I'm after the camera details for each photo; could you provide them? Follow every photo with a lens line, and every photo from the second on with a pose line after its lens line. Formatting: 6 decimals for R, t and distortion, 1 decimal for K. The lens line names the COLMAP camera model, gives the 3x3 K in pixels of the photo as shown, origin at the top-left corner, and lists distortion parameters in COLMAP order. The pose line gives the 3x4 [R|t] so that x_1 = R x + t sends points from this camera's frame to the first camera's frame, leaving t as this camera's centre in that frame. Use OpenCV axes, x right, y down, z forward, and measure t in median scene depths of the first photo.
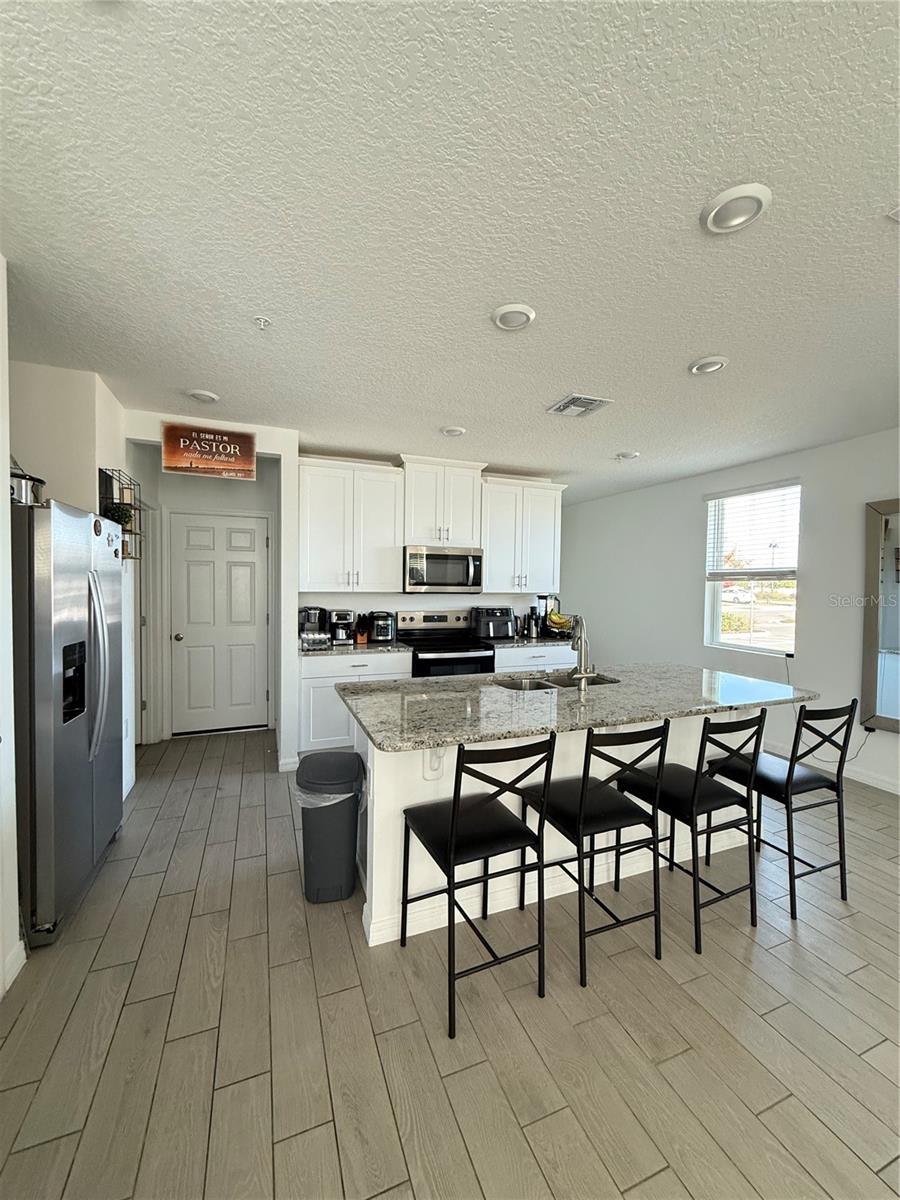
lens RADIAL K [[476.9, 0, 449.0], [0, 476.9, 594.4], [0, 0, 1]] dist [-0.001108, 0.000743]
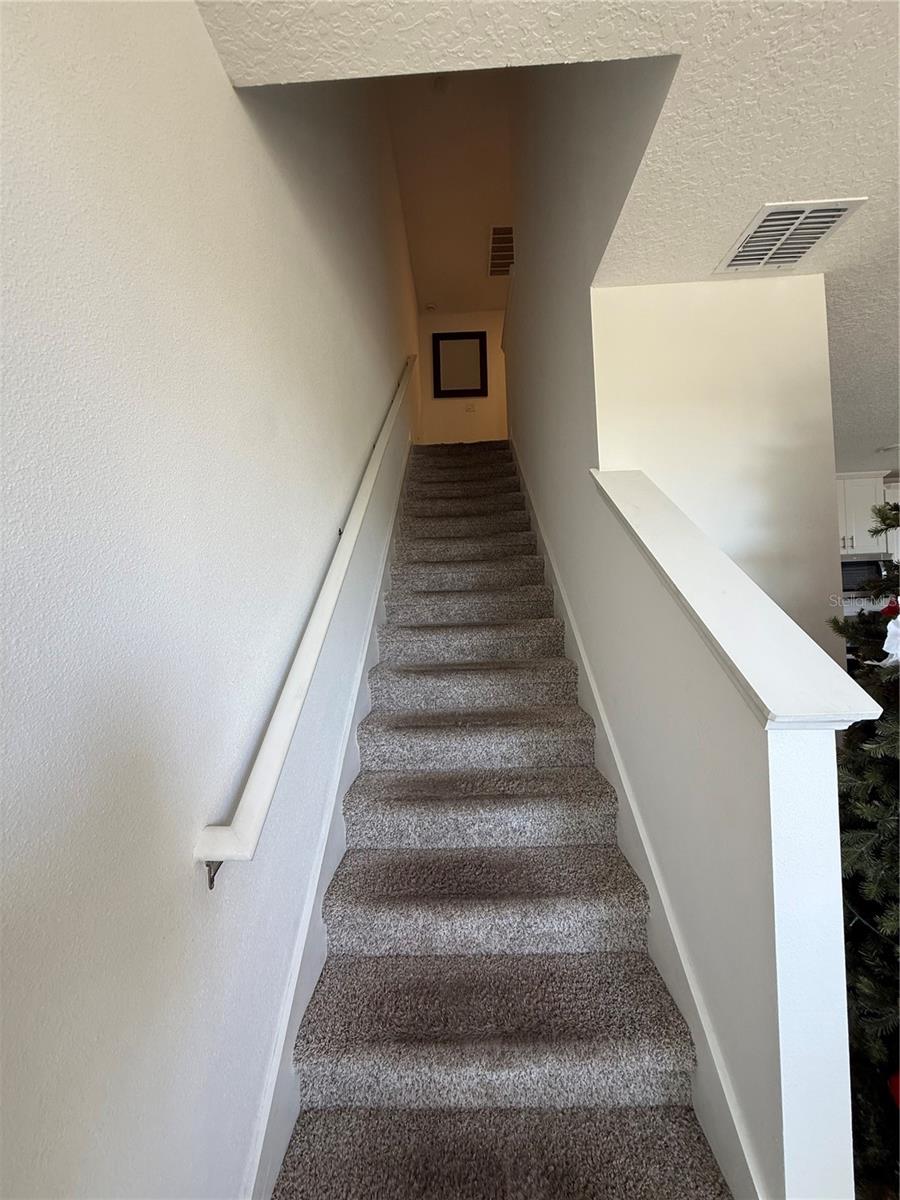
lens RADIAL K [[476.9, 0, 450.8], [0, 476.9, 593.8], [0, 0, 1]] dist [-0.001108, 0.000743]
pose [[0.917358, -0.051535, -0.394714, -0.478472], [0.042256, 0.998589, -0.032170, -0.017620], [0.395815, 0.012833, 0.918241, -0.382096]]
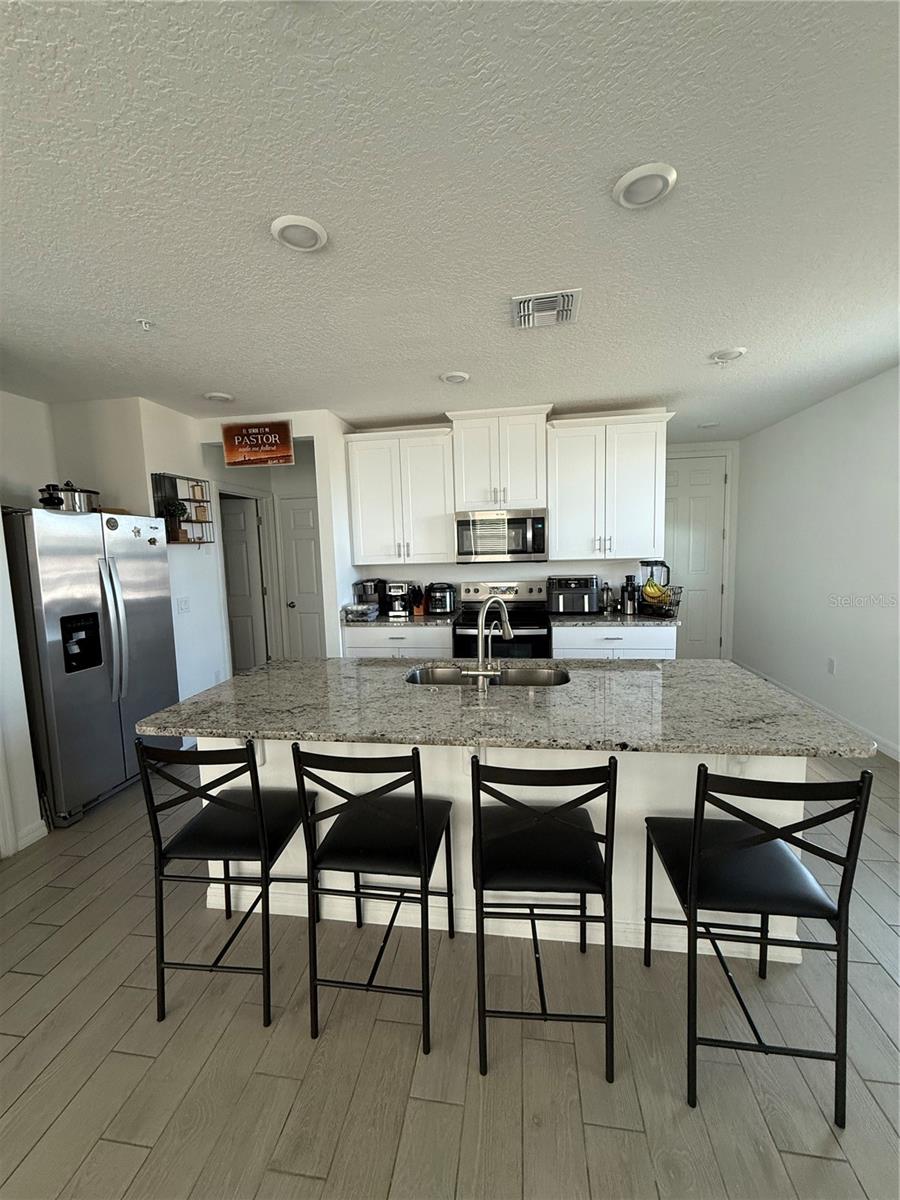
lens RADIAL K [[476.9, 0, 449.5], [0, 476.9, 594.9], [0, 0, 1]] dist [-0.001108, 0.000743]
pose [[0.863407, 0.012186, -0.504361, 0.417337], [0.027492, 0.997086, 0.071154, -0.009284], [0.503759, -0.075300, 0.860556, 0.205286]]
